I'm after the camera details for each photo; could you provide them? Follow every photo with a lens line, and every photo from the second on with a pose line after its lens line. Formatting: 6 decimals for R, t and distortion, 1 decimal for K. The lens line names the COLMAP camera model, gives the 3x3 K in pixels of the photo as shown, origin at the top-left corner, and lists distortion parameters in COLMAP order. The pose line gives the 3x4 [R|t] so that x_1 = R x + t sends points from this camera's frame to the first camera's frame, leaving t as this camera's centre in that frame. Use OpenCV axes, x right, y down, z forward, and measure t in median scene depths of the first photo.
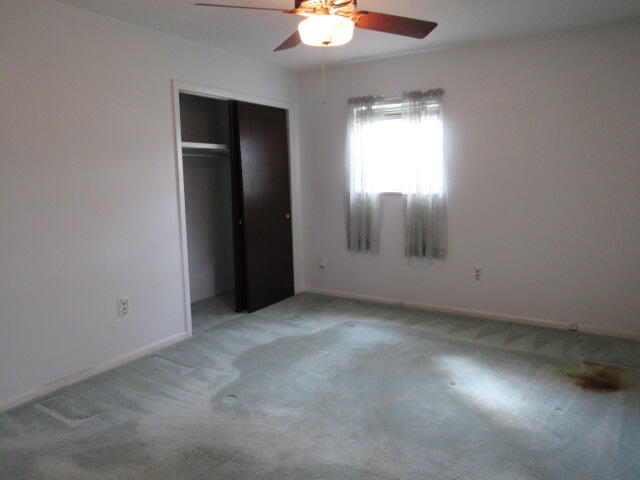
lens RADIAL K [[455.4, 0, 317.7], [0, 455.4, 241.3], [0, 0, 1]] dist [-0.018810, 0.002560]
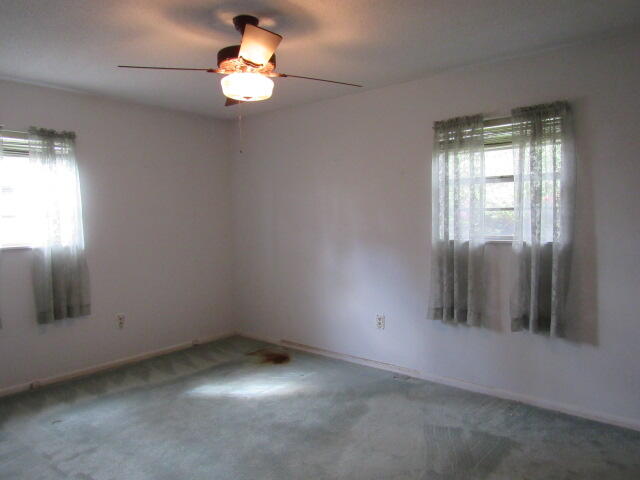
lens RADIAL K [[455.4, 0, 317.5], [0, 455.4, 240.3], [0, 0, 1]] dist [-0.018810, 0.002560]
pose [[0.155261, -0.046441, 0.986781, -0.570354], [0.160472, 0.986813, 0.021193, -0.057497], [-0.974753, 0.155061, 0.160666, 0.394700]]
